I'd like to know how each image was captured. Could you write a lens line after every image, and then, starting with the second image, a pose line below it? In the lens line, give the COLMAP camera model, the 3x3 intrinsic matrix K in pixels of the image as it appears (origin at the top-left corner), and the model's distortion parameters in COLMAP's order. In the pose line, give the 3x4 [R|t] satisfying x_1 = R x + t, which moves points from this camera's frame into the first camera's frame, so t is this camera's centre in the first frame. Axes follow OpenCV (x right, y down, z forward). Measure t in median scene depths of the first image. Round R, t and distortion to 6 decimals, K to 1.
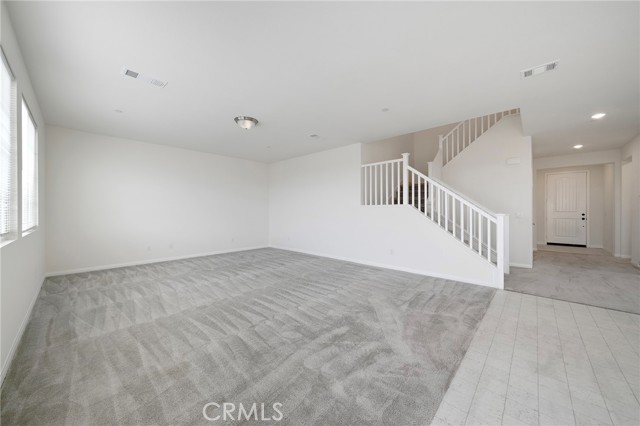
lens RADIAL K [[236.5, 0, 319.8], [0, 236.5, 210.5], [0, 0, 1]] dist [-0.001092, -0.000142]
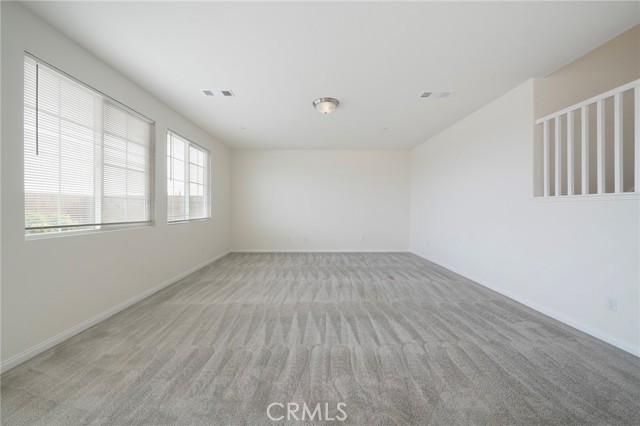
lens RADIAL K [[238.7, 0, 310.0], [0, 238.7, 207.8], [0, 0, 1]] dist [-0.001028, -0.000107]
pose [[0.681170, 0.001254, -0.732125, 0.307817], [0.000046, 0.999998, 0.001755, 0.000458], [0.732126, -0.001229, 0.681168, 0.386714]]
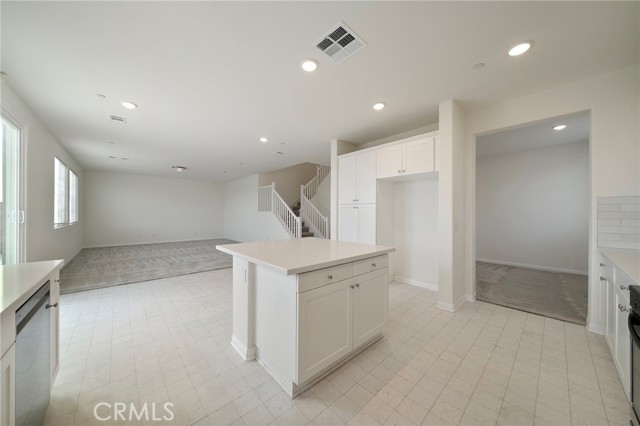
lens RADIAL K [[229.8, 0, 320.0], [0, 229.8, 213.0], [0, 0, 1]] dist [0.007392, 0.000083]
pose [[0.995075, 0.008967, -0.098715, 1.059749], [-0.008718, 0.999958, 0.002956, -0.032813], [0.098737, -0.002081, 0.995111, -0.771057]]
